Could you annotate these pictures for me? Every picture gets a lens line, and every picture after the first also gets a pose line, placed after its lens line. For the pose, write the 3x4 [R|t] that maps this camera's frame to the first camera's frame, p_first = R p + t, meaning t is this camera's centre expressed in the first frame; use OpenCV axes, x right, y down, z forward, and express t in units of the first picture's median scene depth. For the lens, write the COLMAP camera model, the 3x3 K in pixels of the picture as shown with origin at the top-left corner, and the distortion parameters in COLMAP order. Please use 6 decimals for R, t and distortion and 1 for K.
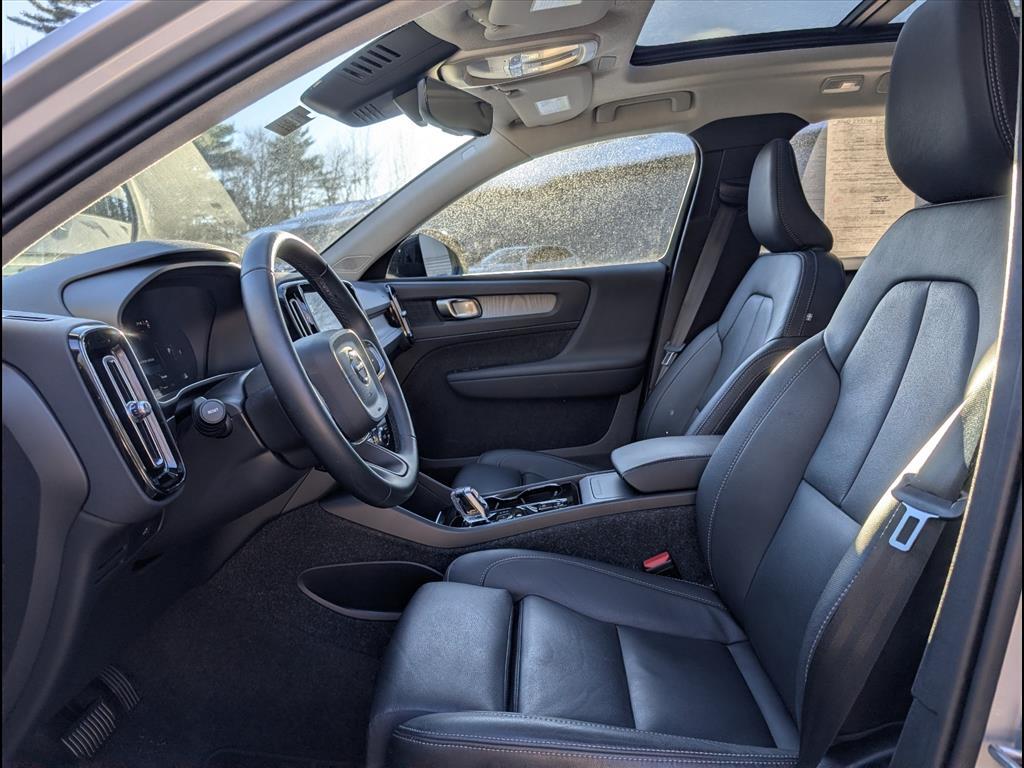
lens RADIAL K [[714.2, 0, 511.0], [0, 714.2, 407.9], [0, 0, 1]] dist [0.002675, 0.001135]
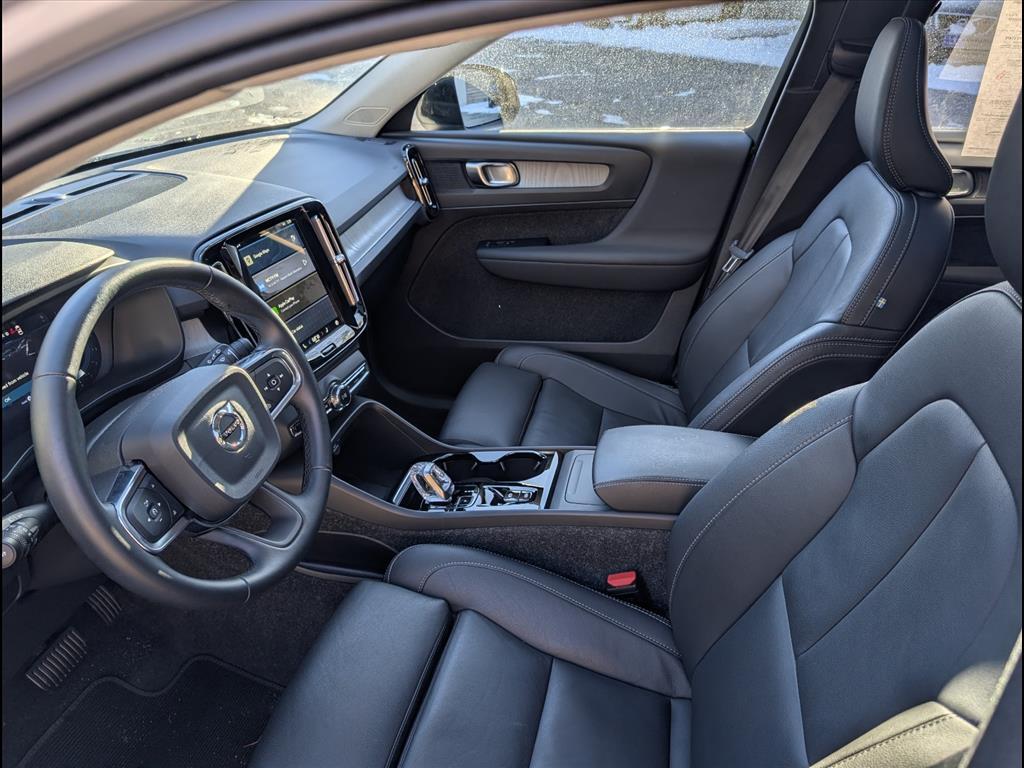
lens RADIAL K [[714.2, 0, 511.0], [0, 714.2, 407.9], [0, 0, 1]] dist [0.002675, 0.001135]
pose [[0.983846, 0.119463, -0.133328, 0.096780], [-0.068945, 0.940173, 0.333649, -0.167079], [0.165210, -0.319067, 0.933221, 0.125517]]
